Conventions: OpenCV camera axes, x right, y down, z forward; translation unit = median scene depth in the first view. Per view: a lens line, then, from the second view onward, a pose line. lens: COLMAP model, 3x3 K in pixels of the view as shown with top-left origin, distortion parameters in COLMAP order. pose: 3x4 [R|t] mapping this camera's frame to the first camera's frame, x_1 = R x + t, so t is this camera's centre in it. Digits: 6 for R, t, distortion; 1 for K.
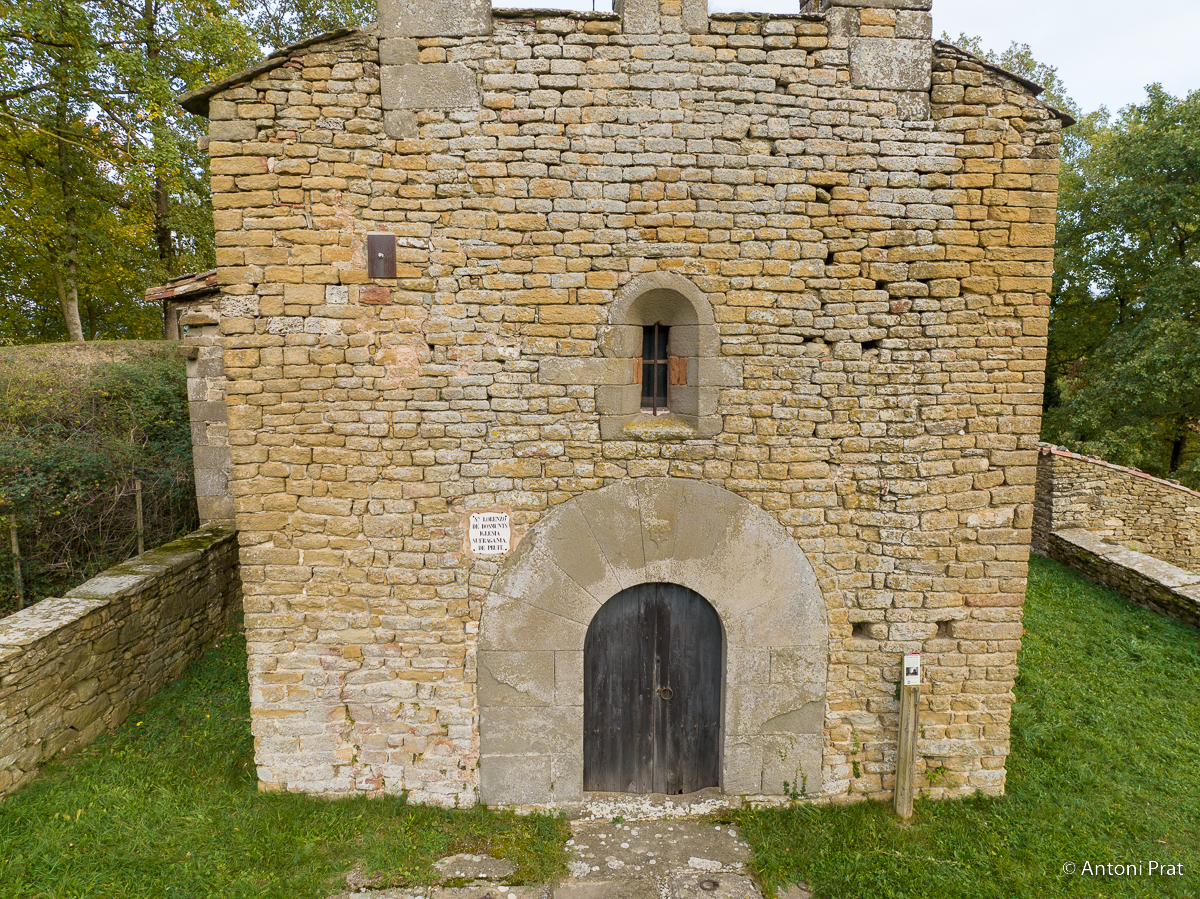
lens RADIAL K [[843.8, 0, 599.6], [0, 843.8, 447.4], [0, 0, 1]] dist [-0.021786, -0.032927]
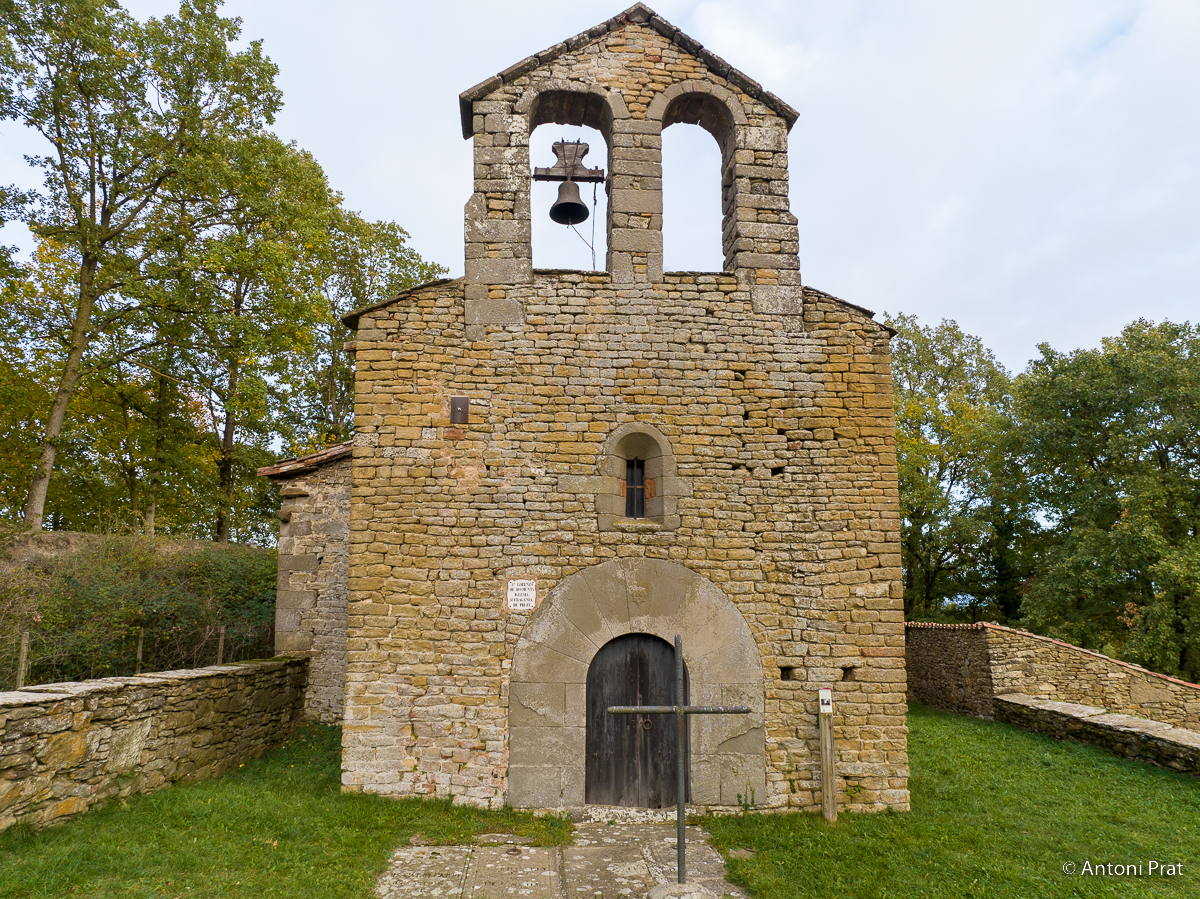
lens RADIAL K [[843.8, 0, 599.6], [0, 843.8, 447.4], [0, 0, 1]] dist [-0.021786, -0.032927]
pose [[1.000000, -0.000127, -0.000396, 0.004134], [-0.000002, 0.950496, -0.310738, 0.309900], [0.000416, 0.310738, 0.950495, -0.450818]]
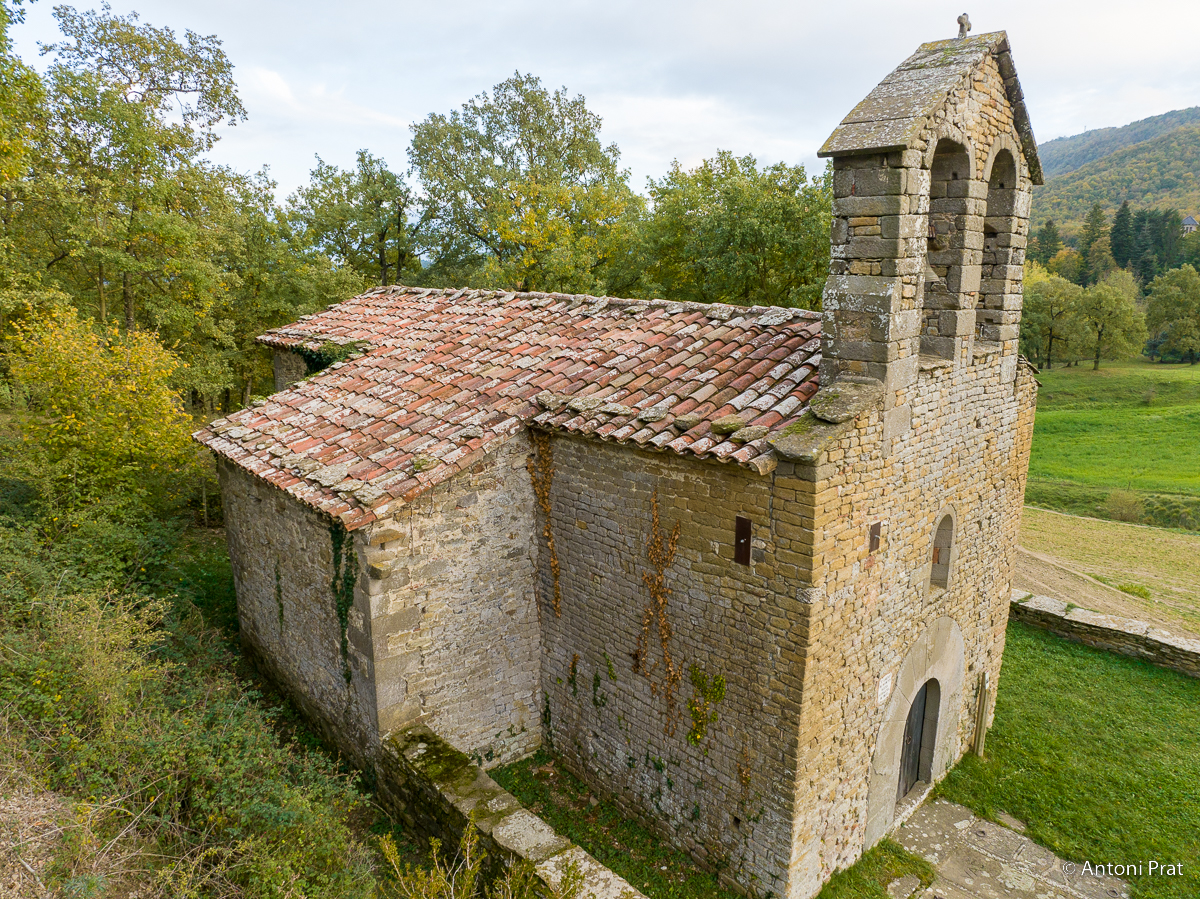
lens RADIAL K [[846.0, 0, 599.5], [0, 846.0, 447.6], [0, 0, 1]] dist [-0.051896, 0.026714]
pose [[0.748104, -0.141420, 0.648337, -1.451653], [0.079316, 0.989079, 0.124224, -0.563955], [-0.658825, -0.041509, 0.751151, 0.206217]]
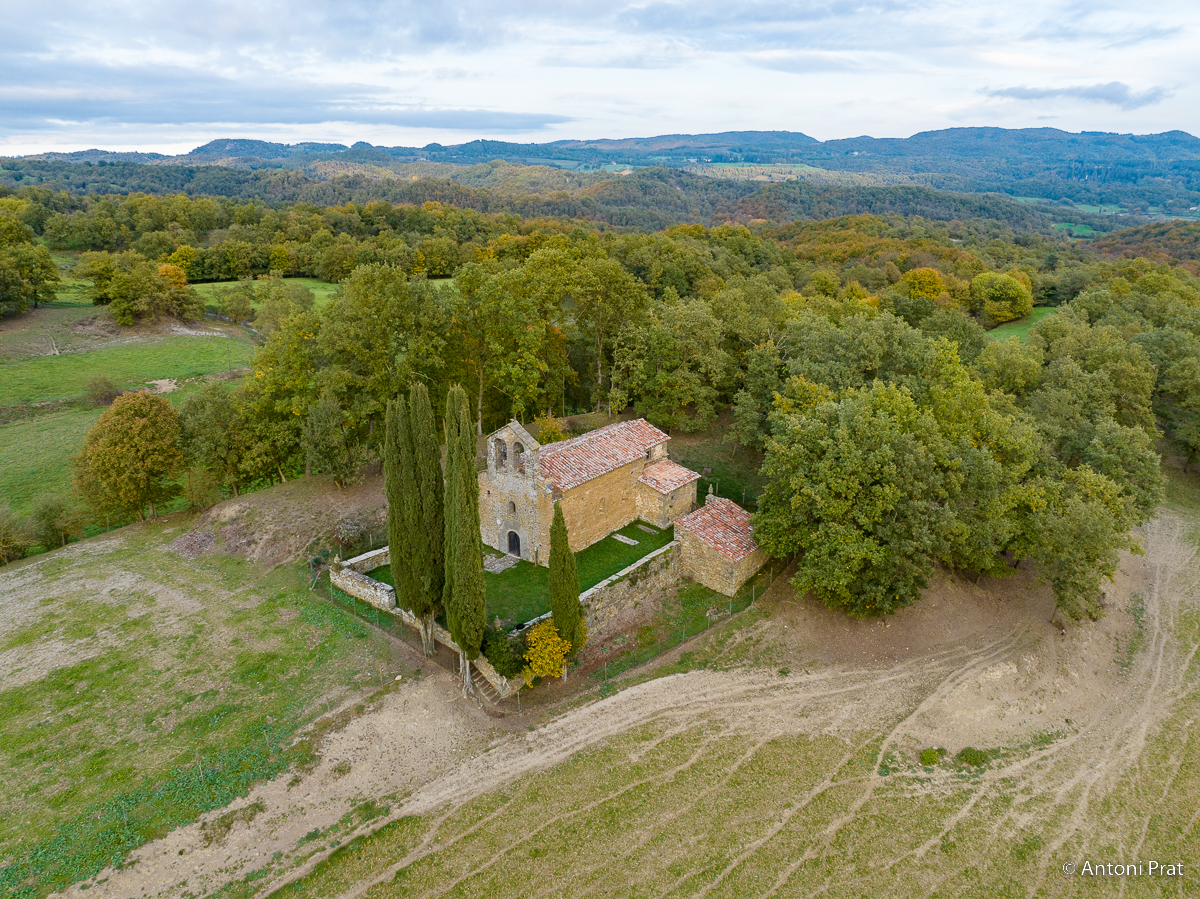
lens RADIAL K [[846.0, 0, 599.5], [0, 846.0, 447.6], [0, 0, 1]] dist [-0.051896, 0.026714]
pose [[0.776626, 0.200093, -0.597340, 5.992730], [-0.074923, 0.970823, 0.227790, -2.828624], [0.625491, -0.132154, 0.768958, -5.221750]]
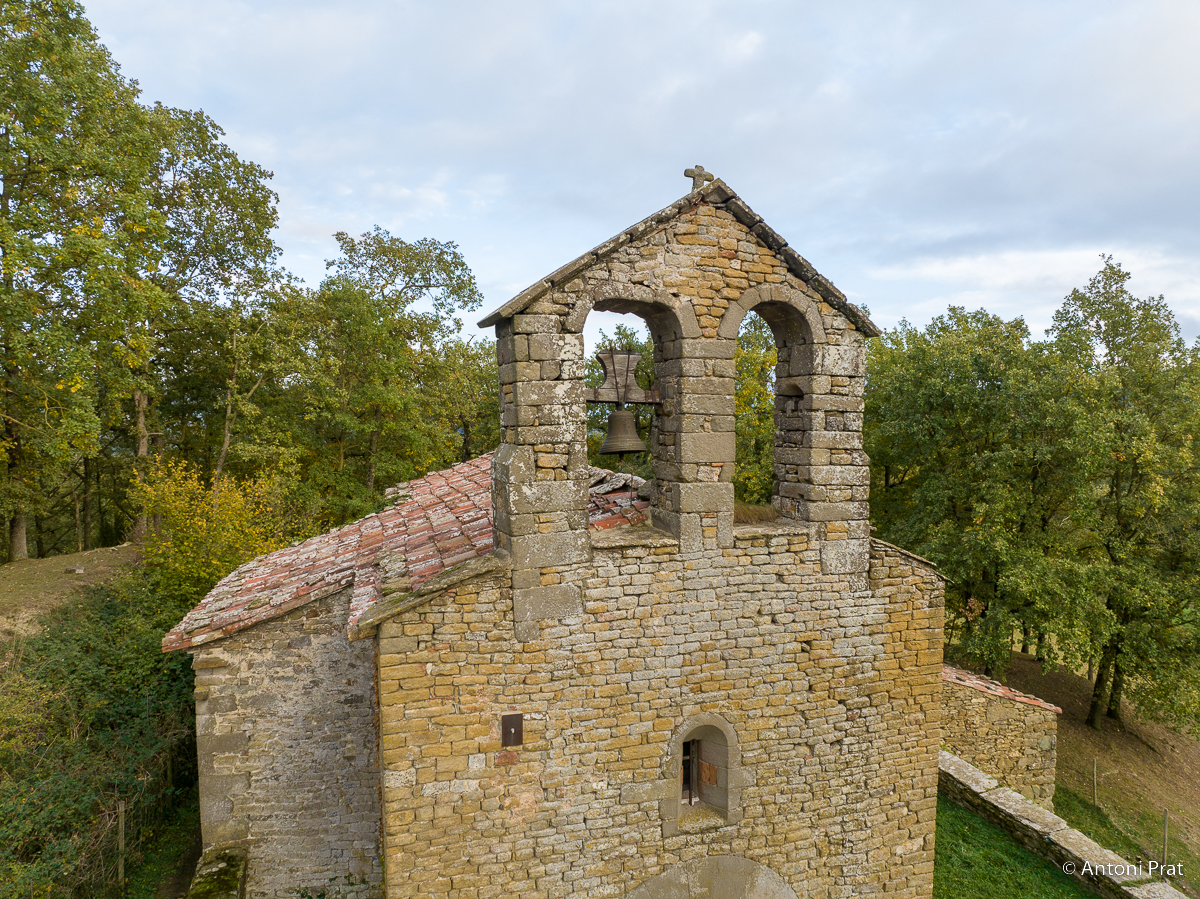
lens RADIAL K [[843.8, 0, 599.6], [0, 843.8, 447.4], [0, 0, 1]] dist [-0.021786, -0.032927]
pose [[0.965766, -0.007245, 0.259312, -0.436007], [0.031475, 0.995498, -0.089408, -0.511008], [-0.257497, 0.094509, 0.961646, -0.322630]]
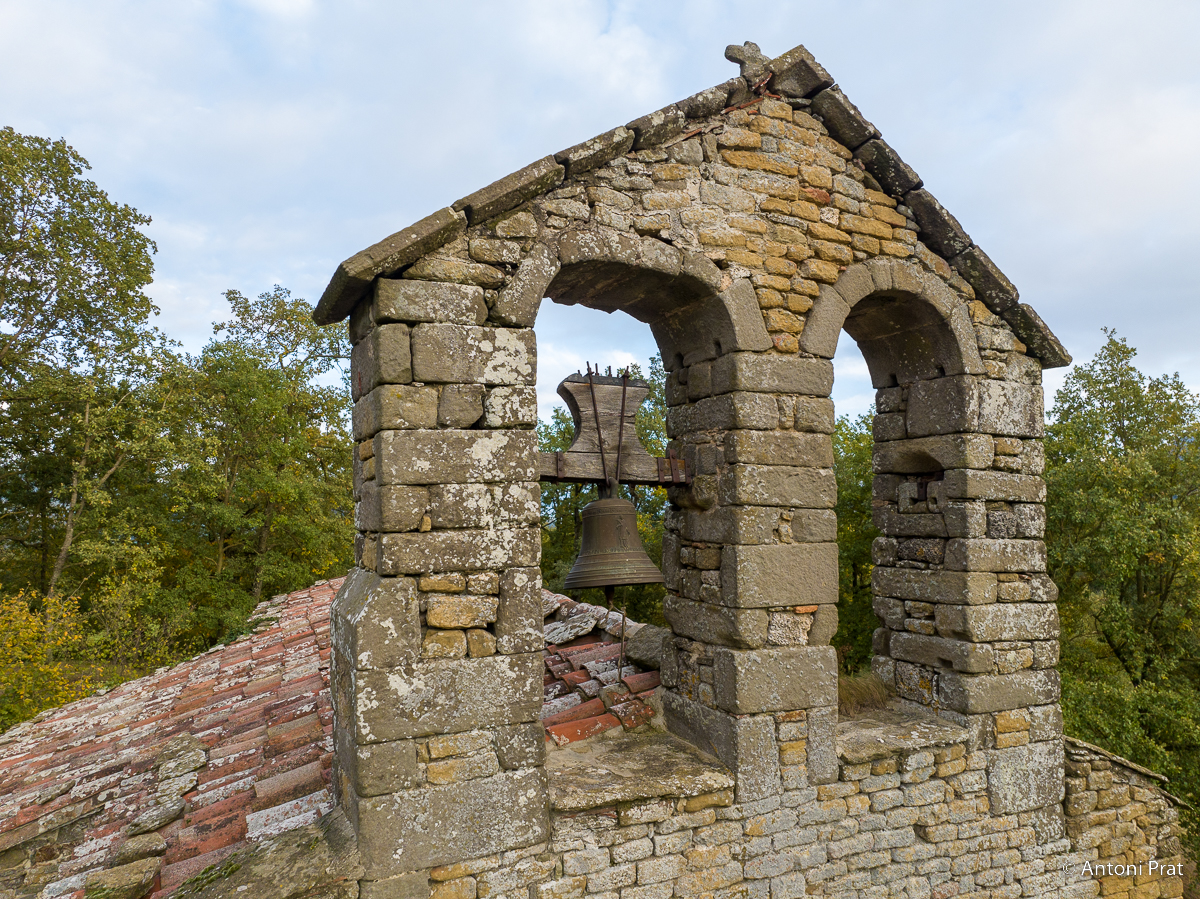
lens RADIAL K [[846.0, 0, 599.5], [0, 846.0, 447.6], [0, 0, 1]] dist [-0.051896, 0.026714]
pose [[0.941301, 0.030034, 0.336230, -0.282358], [0.038528, 0.979967, -0.195396, -0.599438], [-0.335363, 0.196881, 0.921287, 0.346943]]
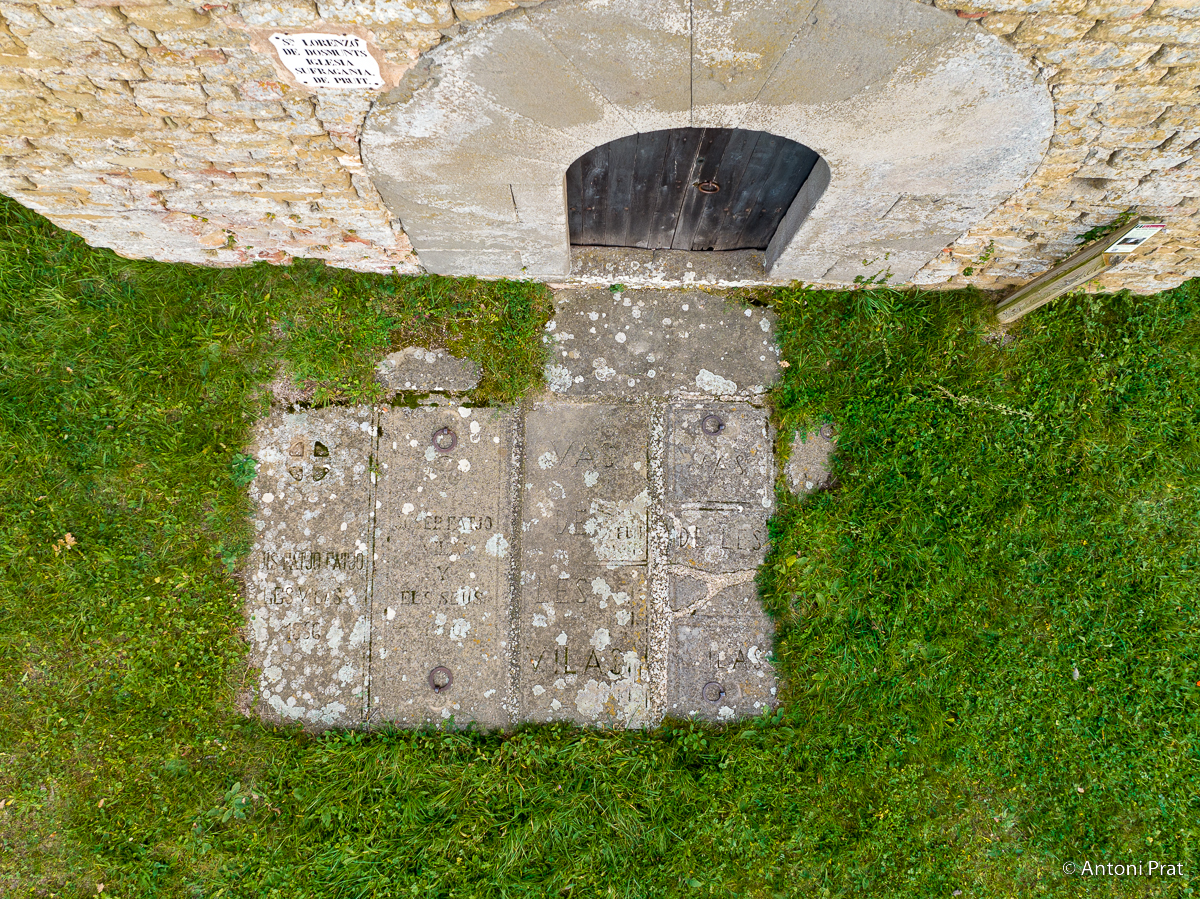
lens RADIAL K [[846.0, 0, 599.5], [0, 846.0, 447.6], [0, 0, 1]] dist [-0.051896, 0.026714]
pose [[0.996018, 0.089044, -0.004389, 0.023376], [-0.016816, 0.235999, 0.971608, -0.259712], [0.087551, -0.967665, 0.236557, 0.723104]]
